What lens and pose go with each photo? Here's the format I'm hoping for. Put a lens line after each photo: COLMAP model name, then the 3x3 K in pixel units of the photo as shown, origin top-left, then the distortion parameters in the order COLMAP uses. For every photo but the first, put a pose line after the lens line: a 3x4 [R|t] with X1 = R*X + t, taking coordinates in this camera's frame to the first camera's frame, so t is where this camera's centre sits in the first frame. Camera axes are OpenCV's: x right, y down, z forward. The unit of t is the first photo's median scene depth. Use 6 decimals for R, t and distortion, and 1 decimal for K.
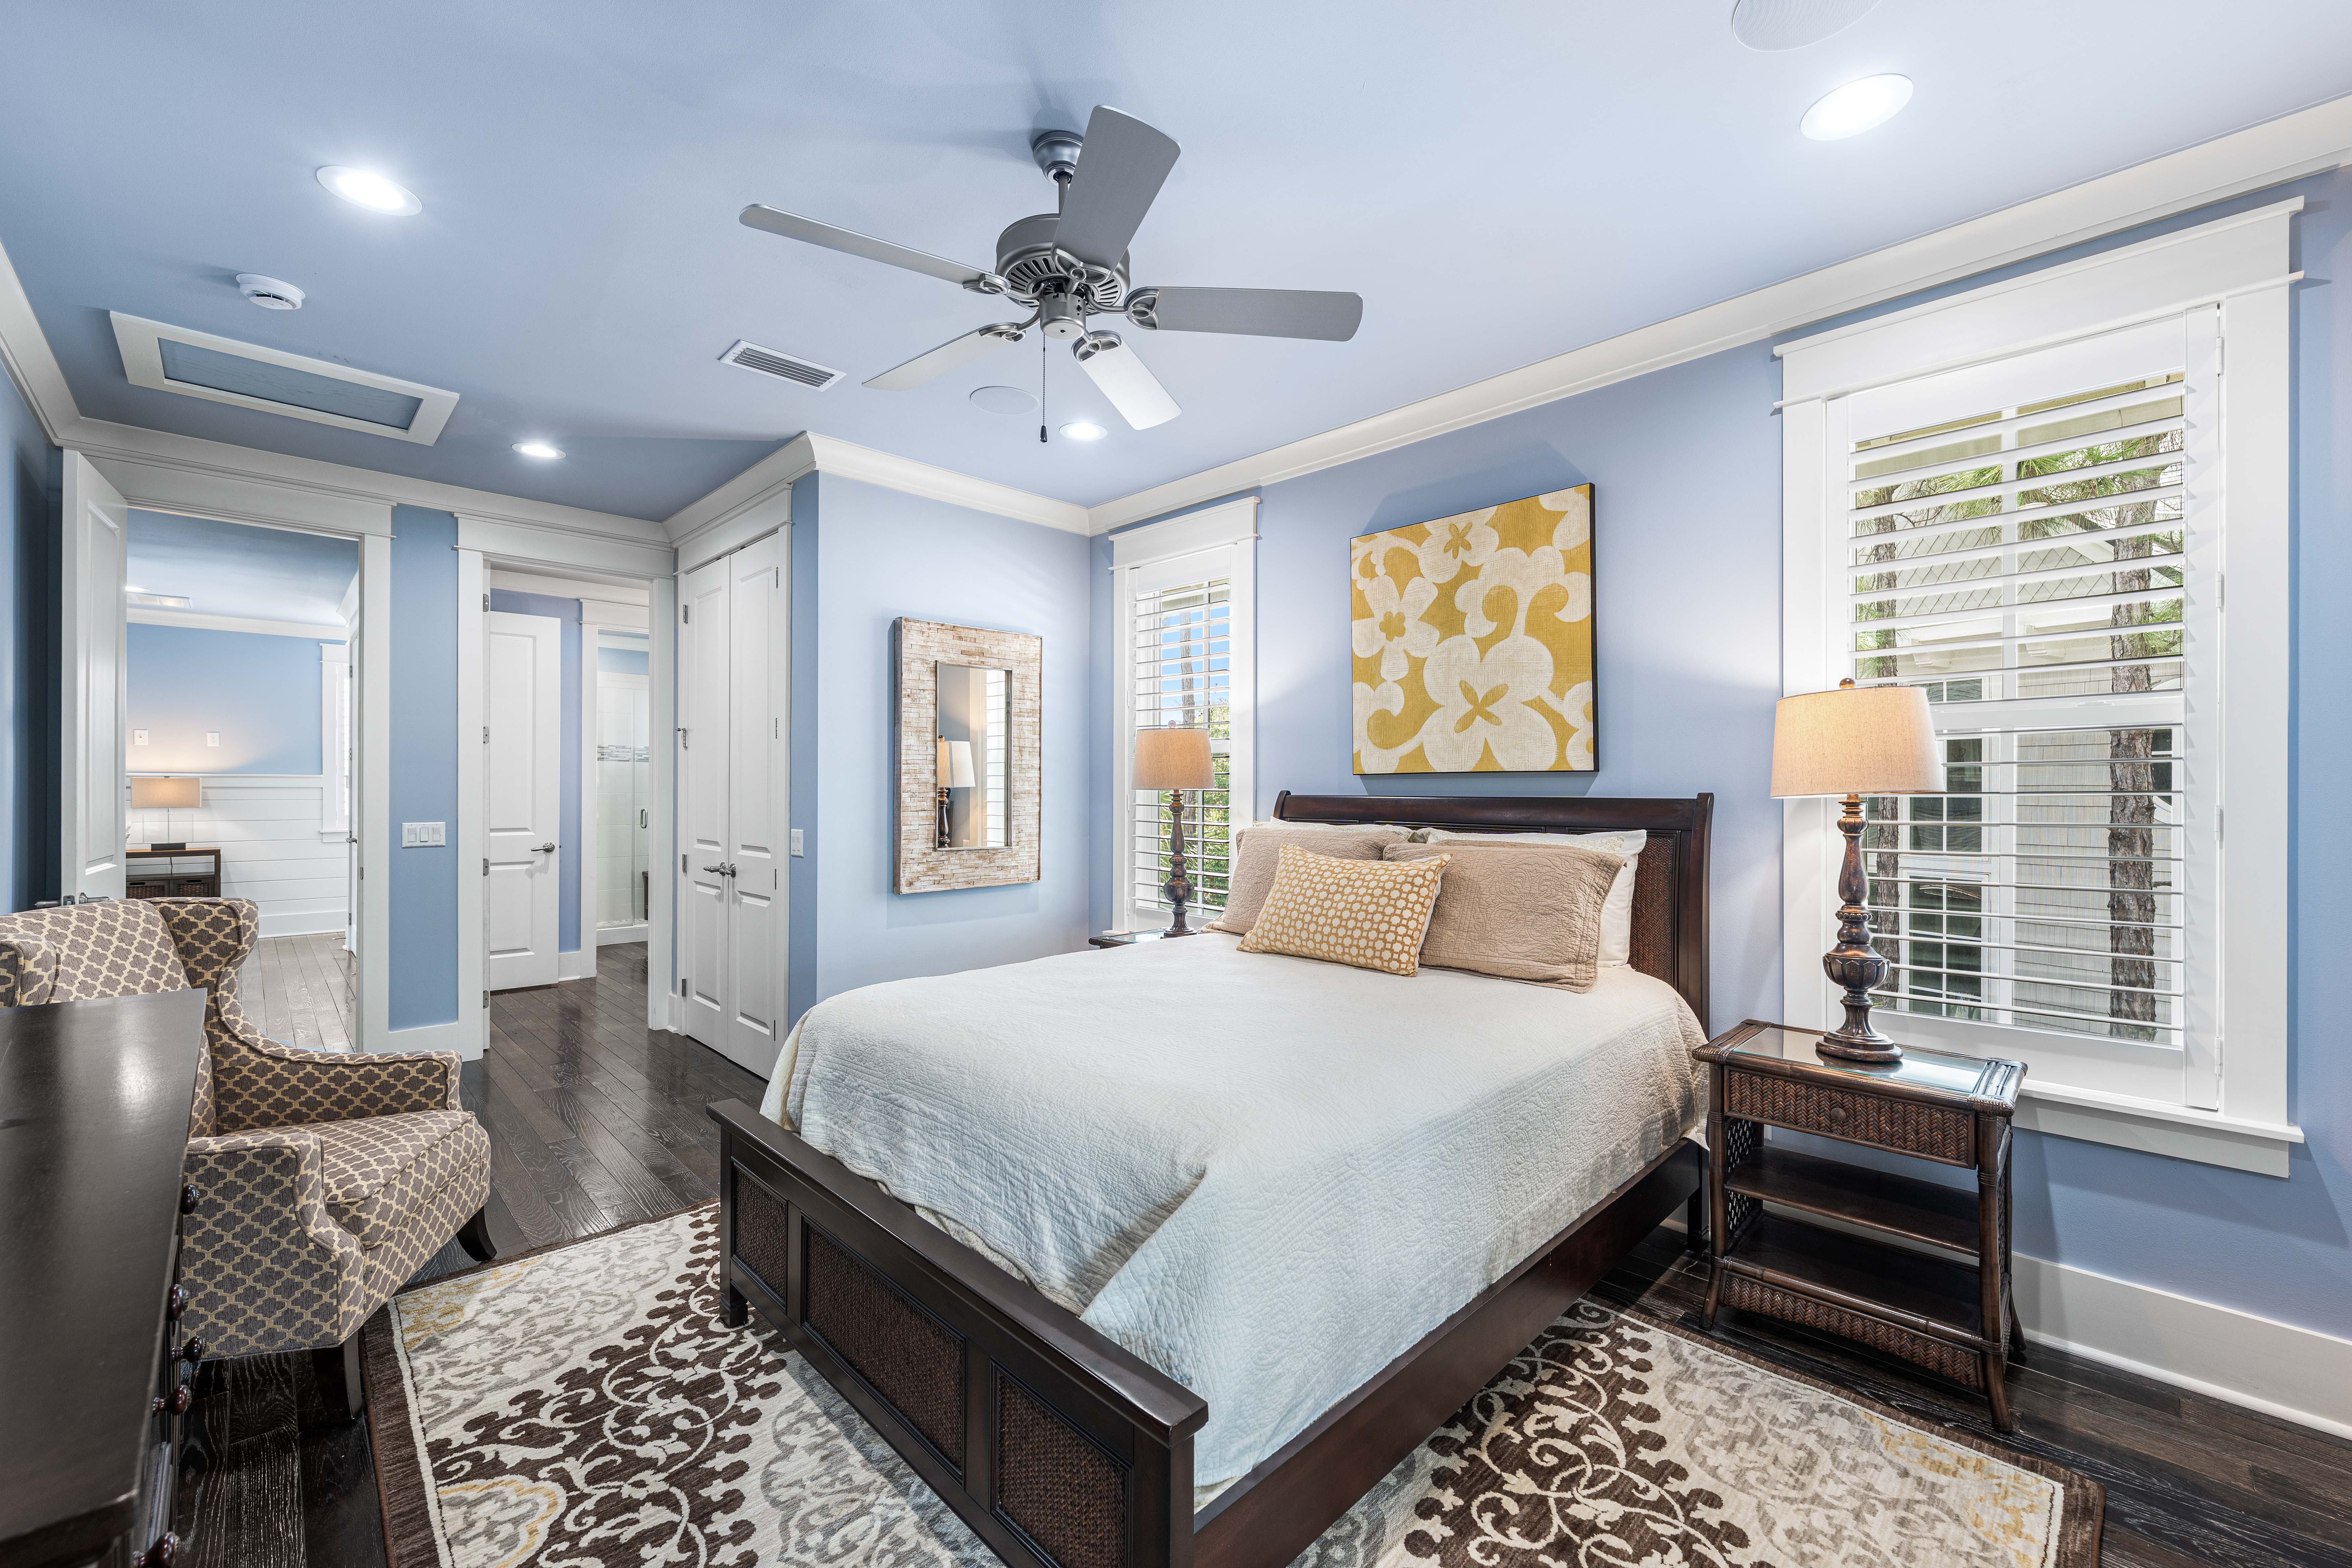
lens RADIAL K [[935.5, 0, 1169.2], [0, 935.5, 775.8], [0, 0, 1]] dist [0.001457, -0.001024]
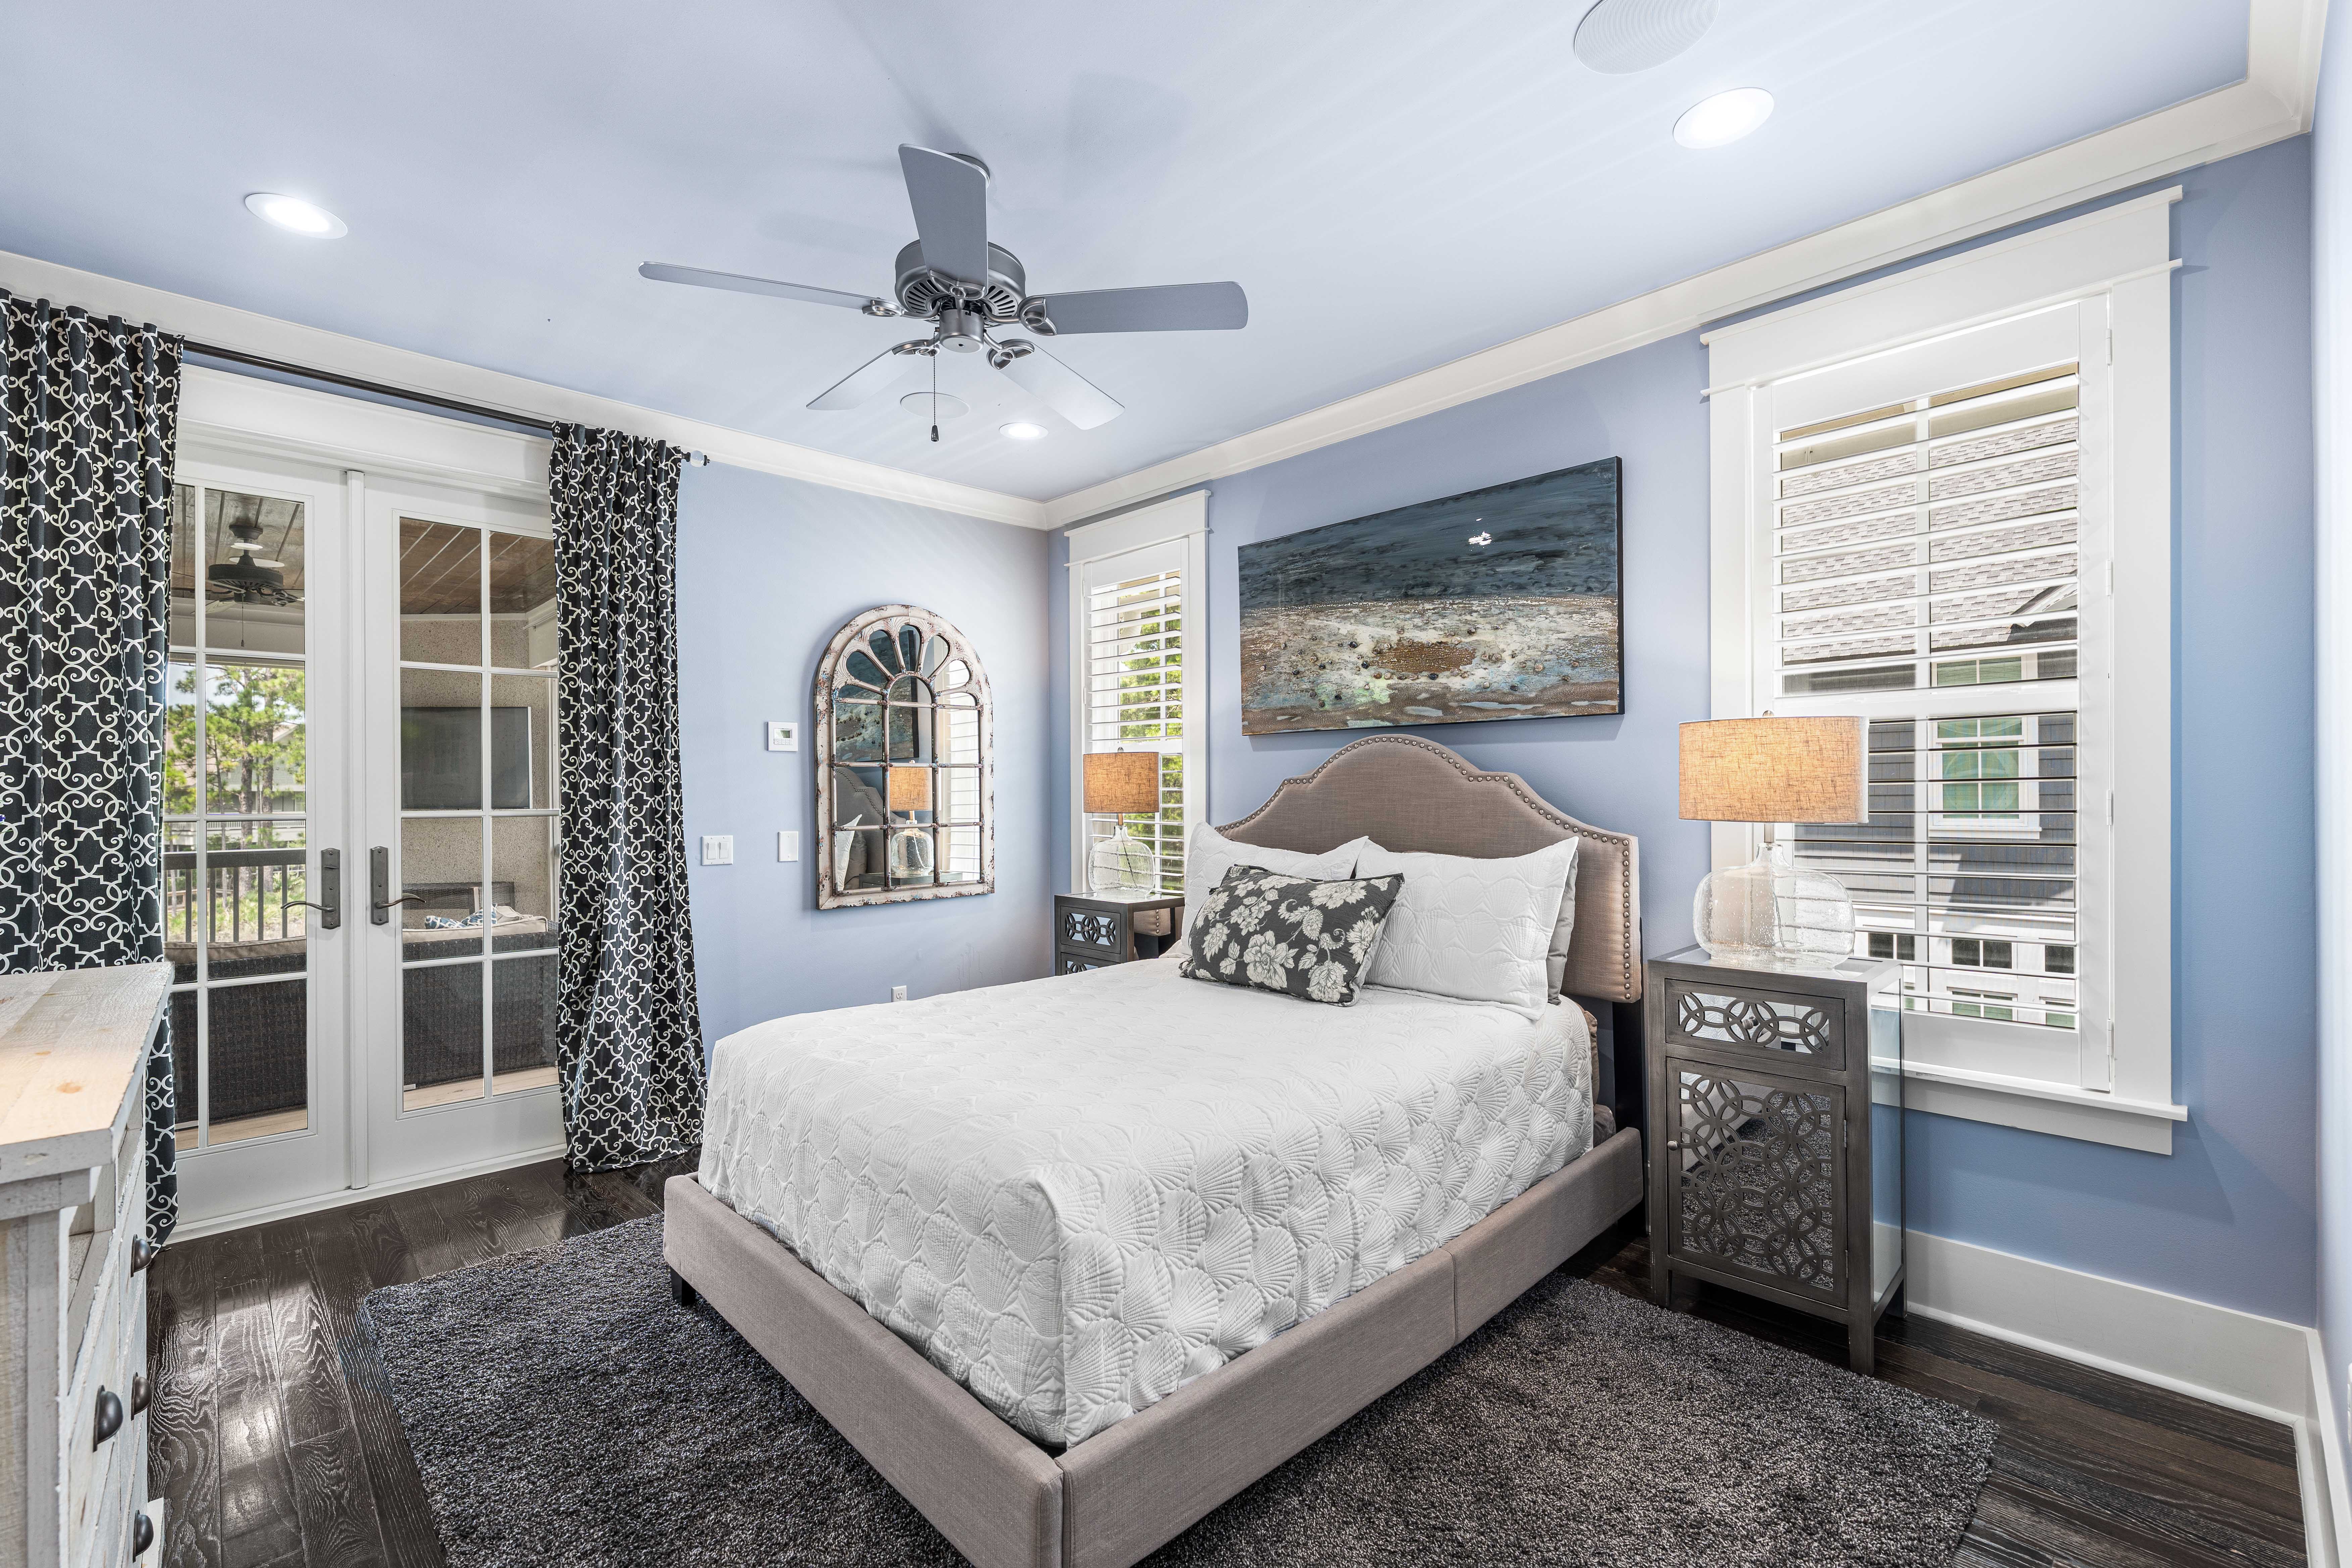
lens RADIAL K [[1008.4, 0, 1165.2], [0, 1008.4, 791.2], [0, 0, 1]] dist [0.003637, 0.001334]
pose [[0.999720, -0.015787, -0.017619, 0.113003], [0.016082, 0.999731, 0.016685, -0.003039], [0.017351, -0.016964, 0.999706, -0.107368]]
